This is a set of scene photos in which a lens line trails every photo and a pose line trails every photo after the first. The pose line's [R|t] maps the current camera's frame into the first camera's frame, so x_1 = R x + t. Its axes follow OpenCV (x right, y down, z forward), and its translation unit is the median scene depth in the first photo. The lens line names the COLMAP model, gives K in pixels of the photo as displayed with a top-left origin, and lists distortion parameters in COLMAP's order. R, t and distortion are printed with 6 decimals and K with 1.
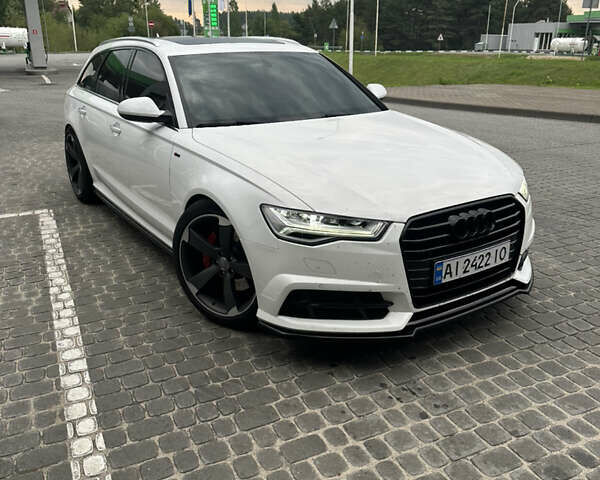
lens RADIAL K [[558.0, 0, 300.0], [0, 558.0, 240.0], [0, 0, 1]] dist [0.156157, -0.327812]
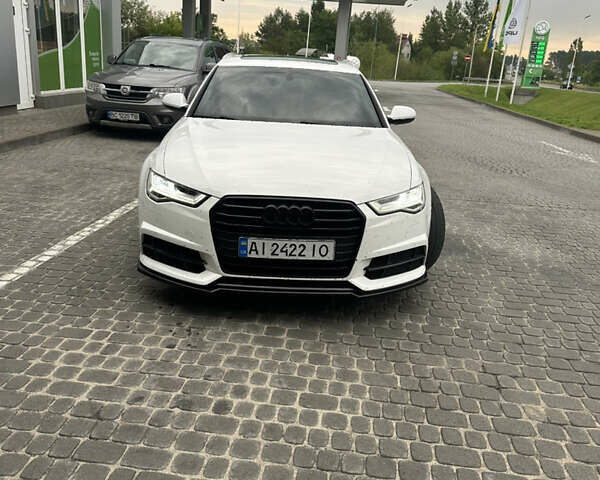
lens RADIAL K [[553.3, 0, 300.0], [0, 553.3, 240.0], [0, 0, 1]] dist [0.158365, -0.420763]
pose [[0.853799, 0.212515, -0.475253, 0.886090], [-0.236061, 0.971682, 0.010411, 0.003489], [0.464007, 0.103300, 0.879788, 0.025640]]
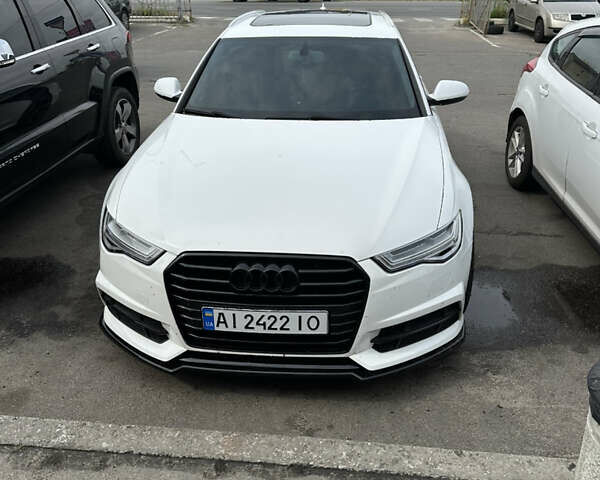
lens RADIAL K [[558.0, 0, 300.0], [0, 558.0, 240.0], [0, 0, 1]] dist [0.156157, -0.327812]
pose [[0.784707, 0.265536, -0.560112, 0.824721], [-0.210681, 0.964059, 0.161878, -0.238361], [0.582965, -0.009022, 0.812447, 0.343238]]
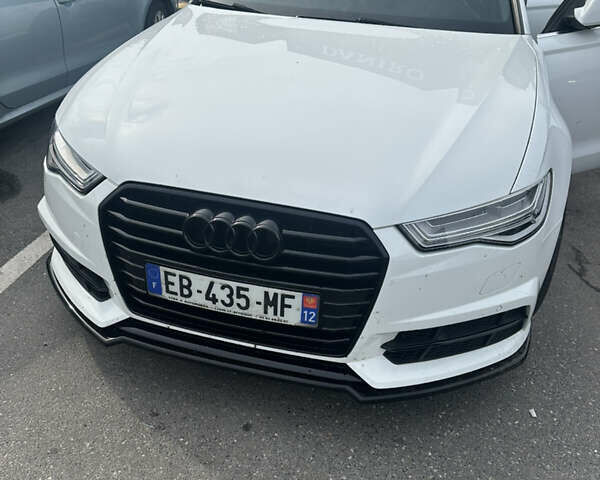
lens RADIAL K [[553.3, 0, 300.0], [0, 553.3, 240.0], [0, 0, 1]] dist [0.158365, -0.420763]
pose [[0.660290, 0.413365, -0.627014, 0.725043], [-0.300684, 0.910565, 0.283657, -0.210768], [0.688191, 0.001237, 0.725528, 0.642809]]
